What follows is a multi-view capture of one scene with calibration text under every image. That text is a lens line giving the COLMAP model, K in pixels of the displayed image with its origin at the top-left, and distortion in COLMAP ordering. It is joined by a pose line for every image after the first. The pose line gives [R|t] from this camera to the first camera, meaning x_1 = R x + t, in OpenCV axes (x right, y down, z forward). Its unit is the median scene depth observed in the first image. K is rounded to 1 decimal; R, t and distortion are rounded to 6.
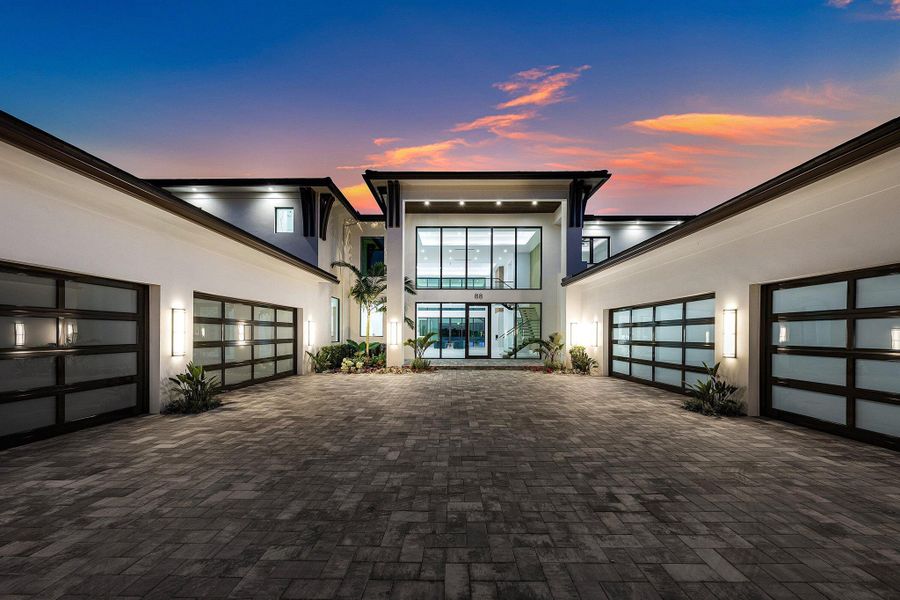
lens RADIAL K [[306.9, 0, 451.1], [0, 306.9, 335.0], [0, 0, 1]] dist [-0.000230, -0.000039]
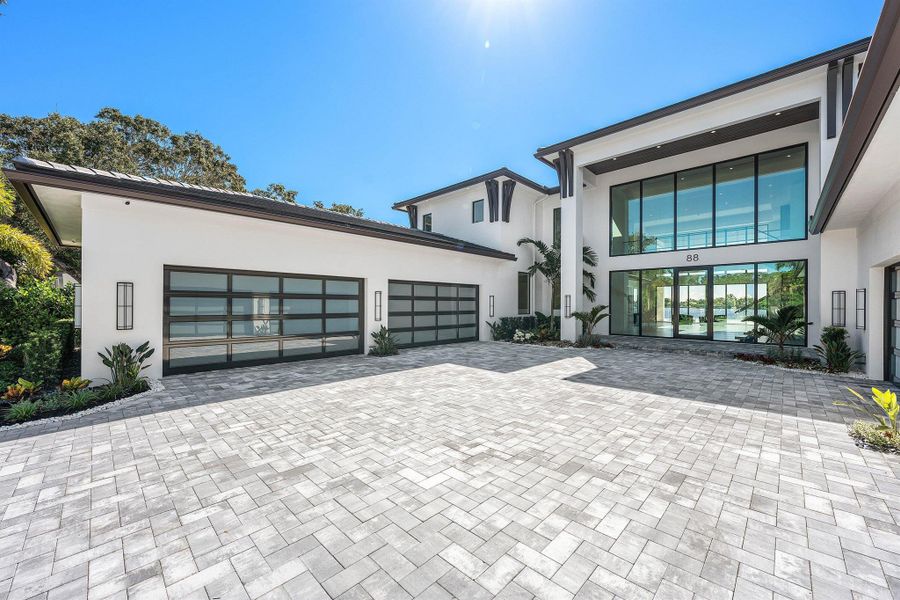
lens RADIAL K [[344.0, 0, 475.1], [0, 344.0, 303.0], [0, 0, 1]] dist [-0.001162, -0.000021]
pose [[0.746762, -0.003484, -0.665083, 0.911425], [-0.004512, 0.999937, -0.010304, -0.010786], [0.665076, 0.010695, 0.746699, -0.010784]]
